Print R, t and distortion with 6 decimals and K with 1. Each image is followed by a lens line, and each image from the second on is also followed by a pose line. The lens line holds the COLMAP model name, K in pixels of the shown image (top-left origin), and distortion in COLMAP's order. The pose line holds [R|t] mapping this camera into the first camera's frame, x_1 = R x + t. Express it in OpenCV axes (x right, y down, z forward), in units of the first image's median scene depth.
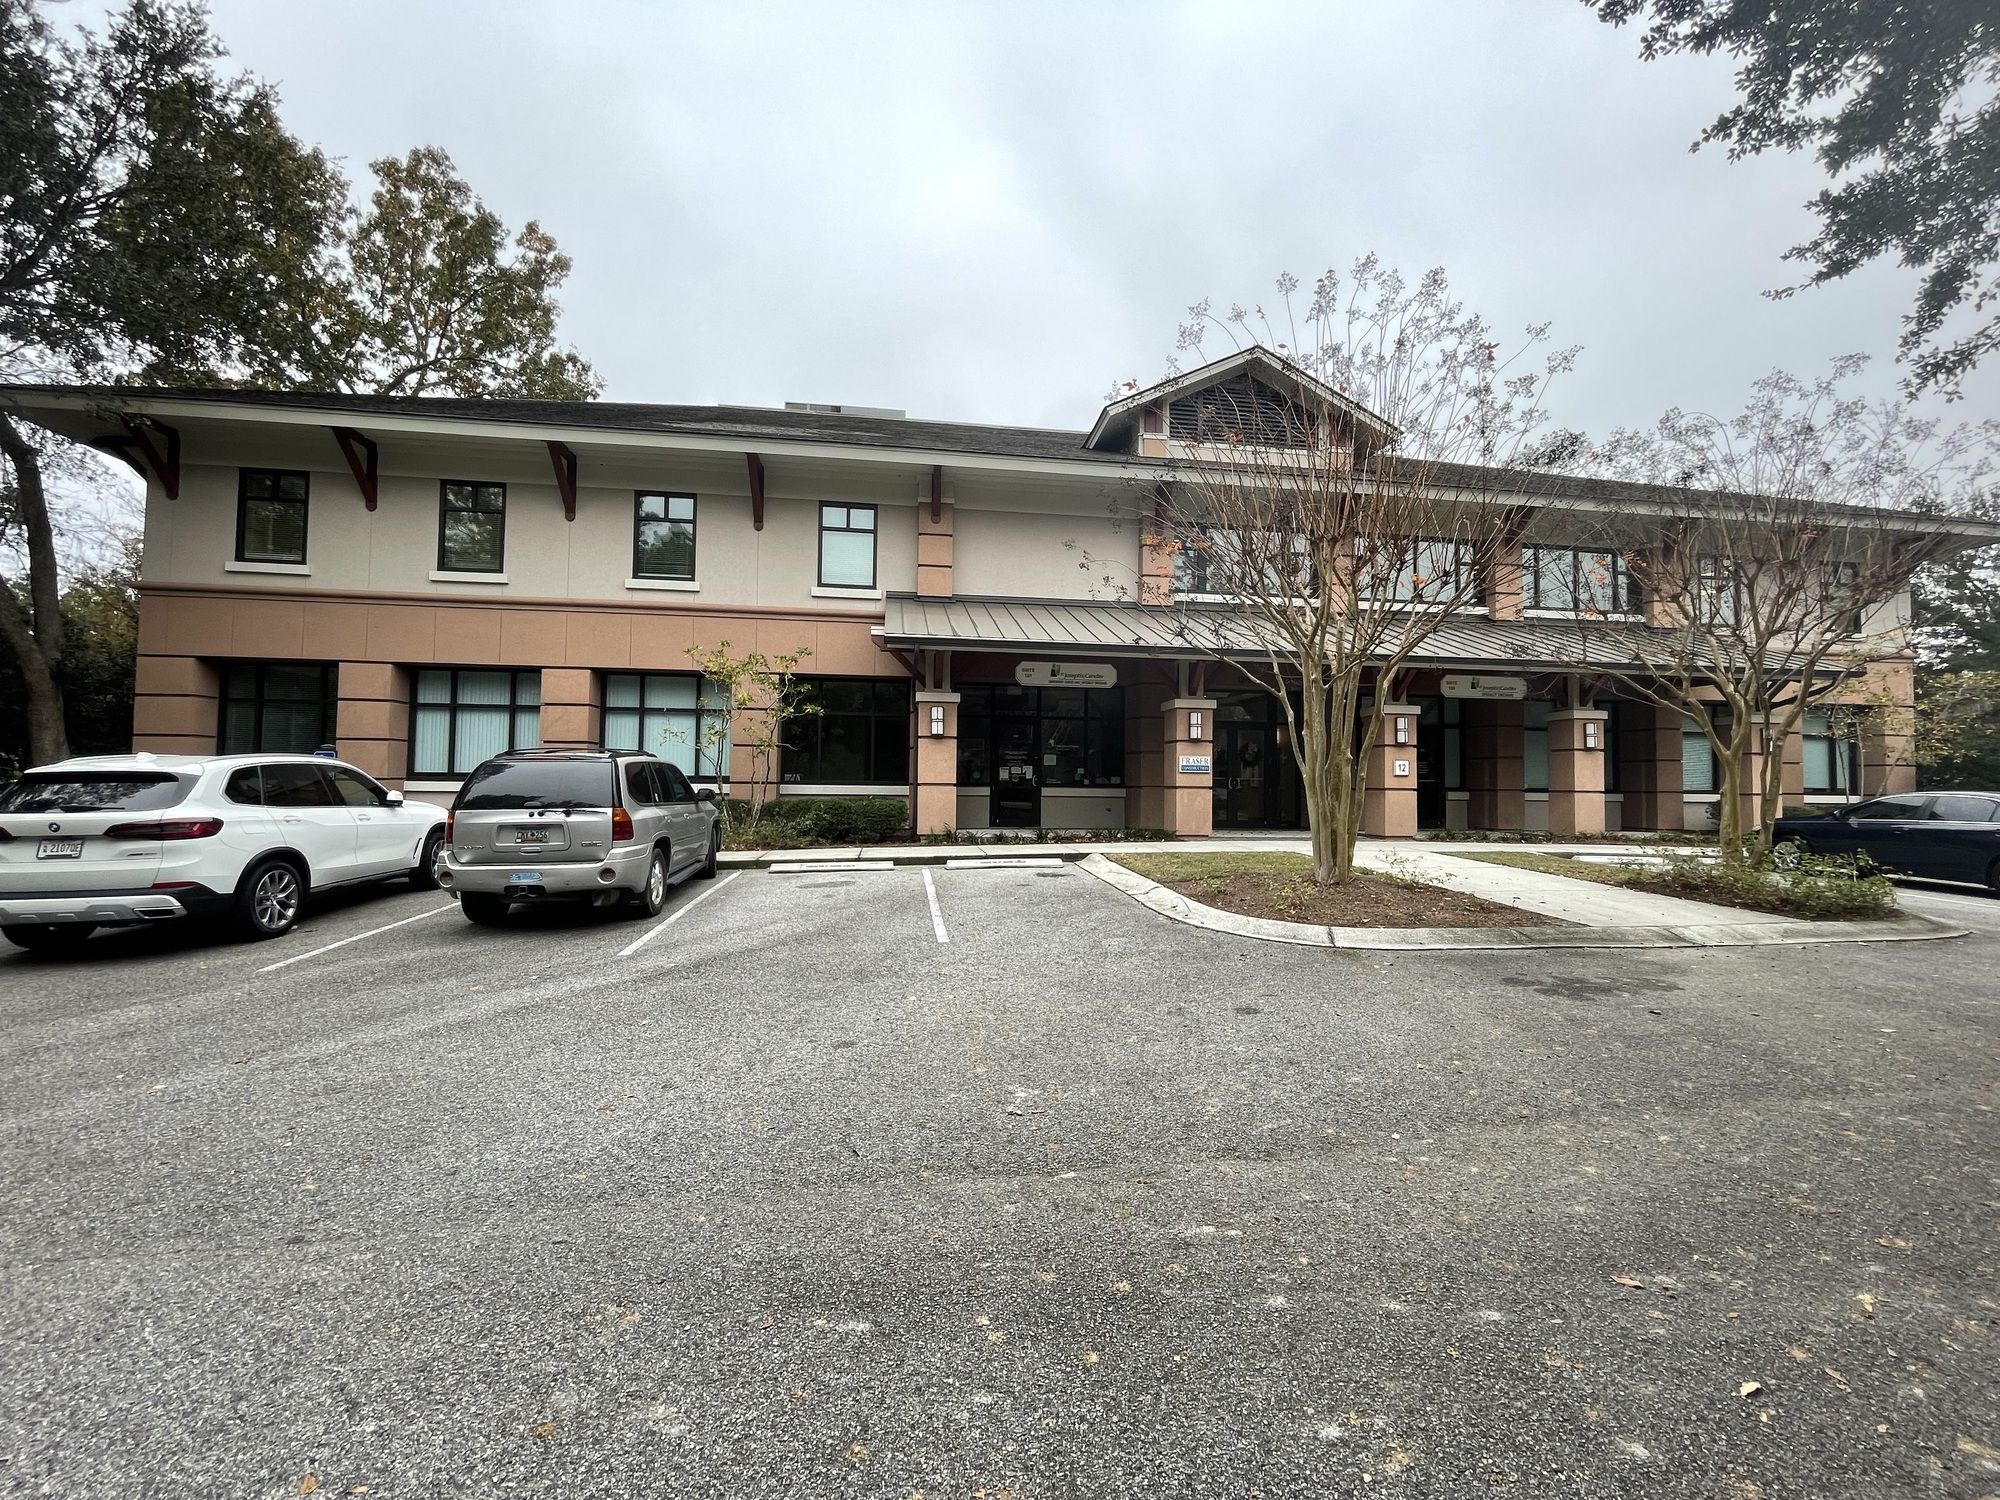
lens RADIAL K [[802.2, 0, 1003.7], [0, 802.2, 745.7], [0, 0, 1]] dist [0.014627, 0.000217]
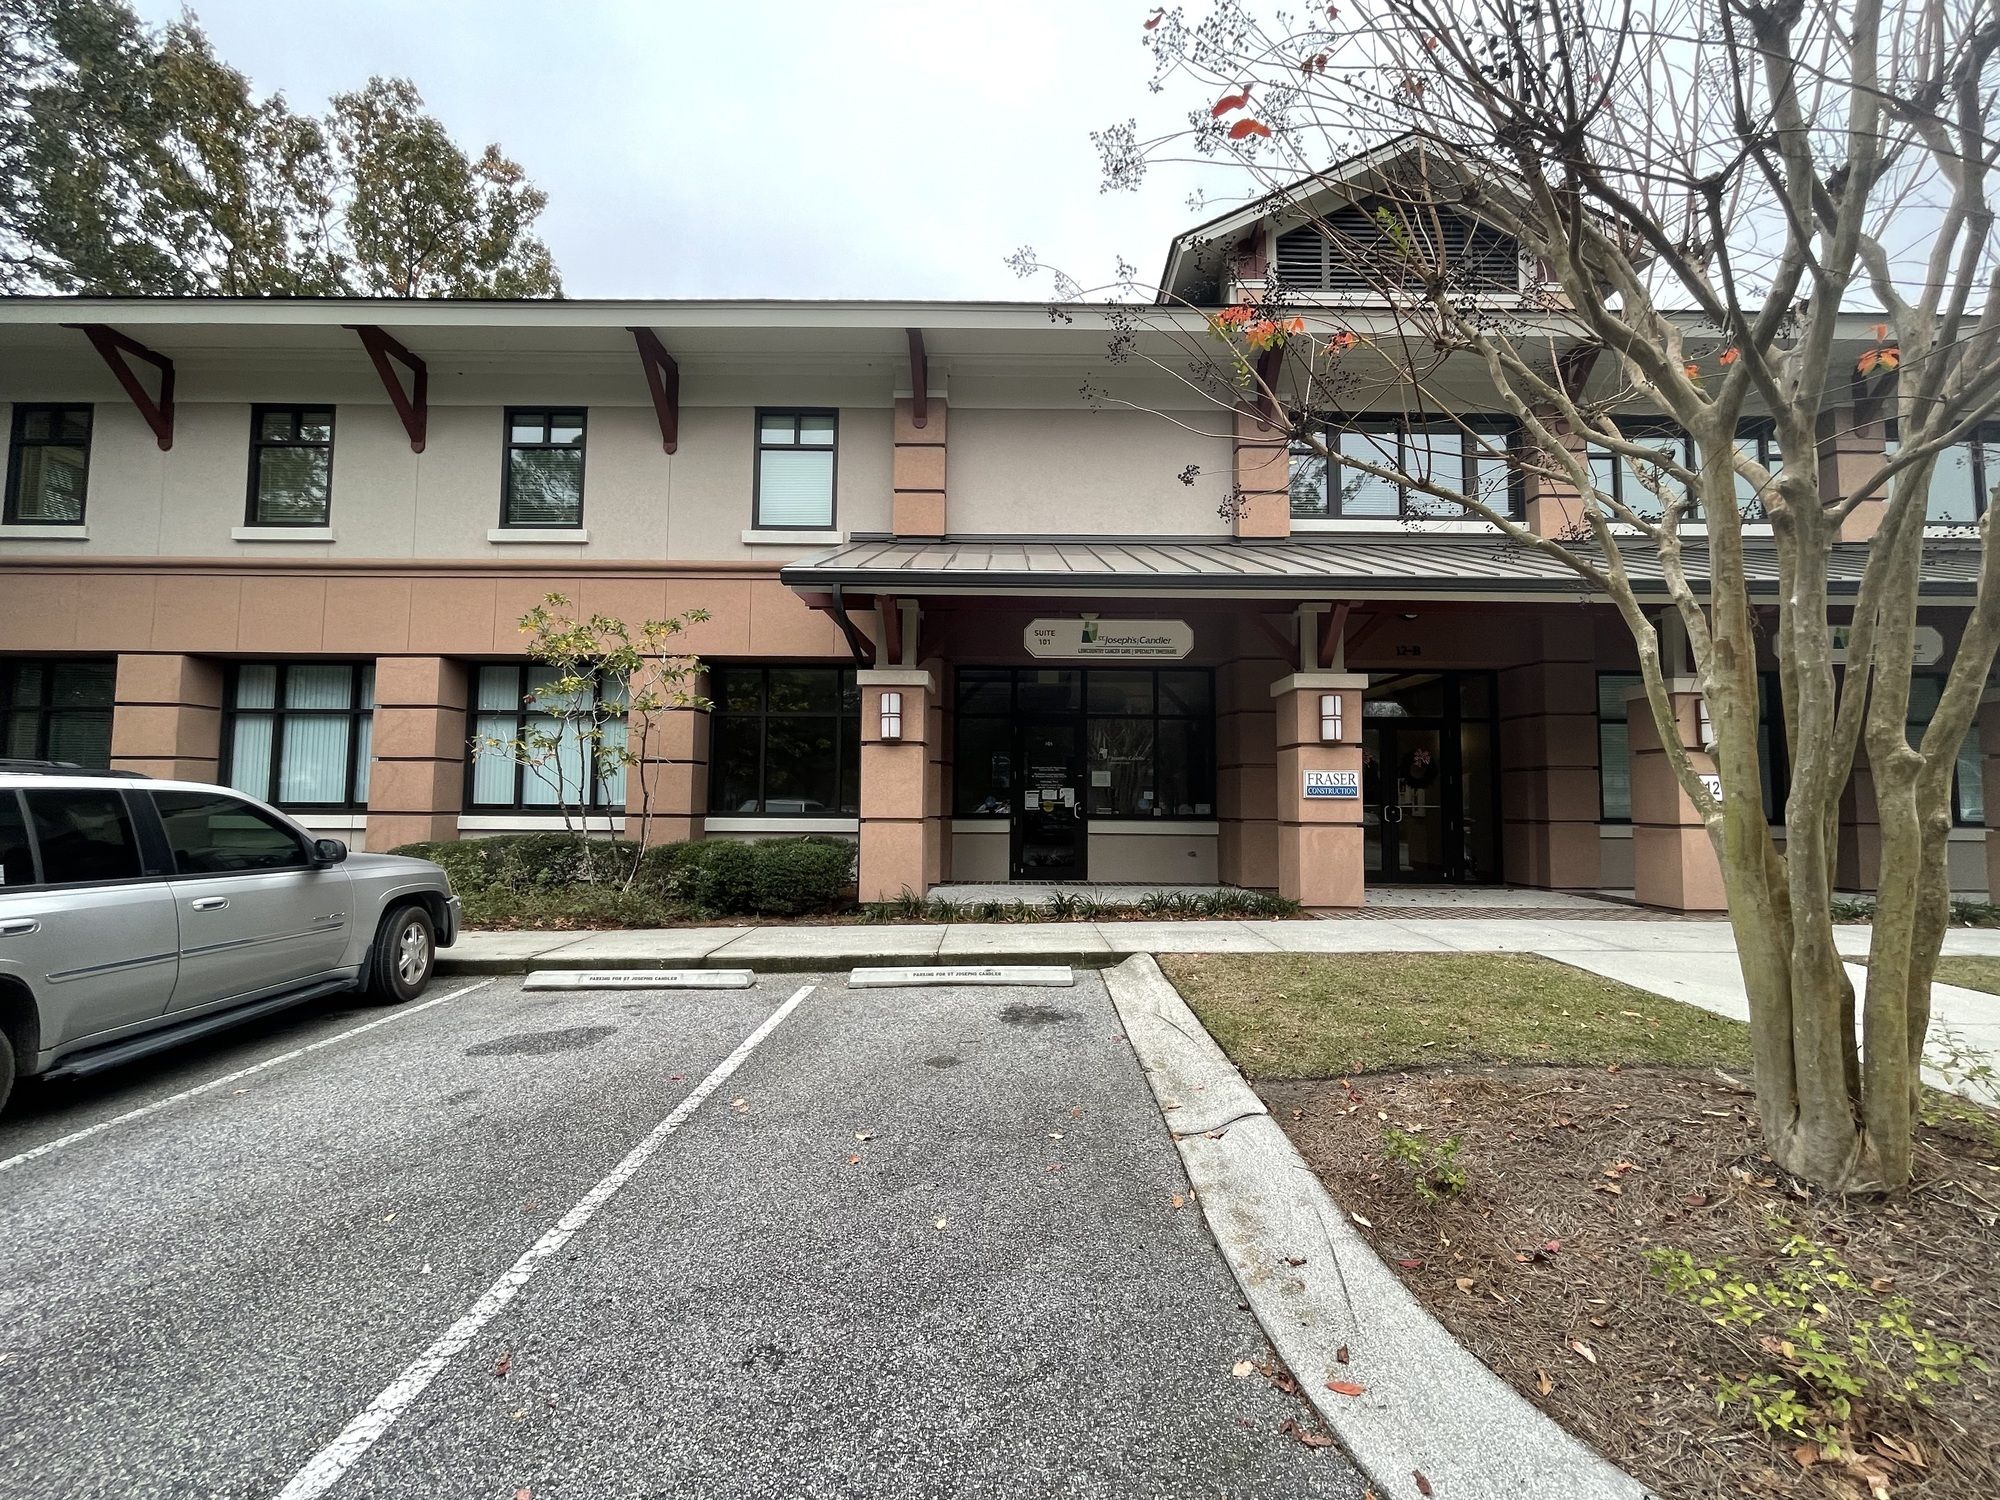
lens RADIAL K [[802.2, 0, 1005.6], [0, 802.2, 746.9], [0, 0, 1]] dist [0.014627, 0.000217]
pose [[0.990071, -0.013210, -0.139948, 0.080644], [0.009691, 0.999620, -0.025796, 0.008428], [0.140236, 0.024184, 0.989823, 0.364559]]
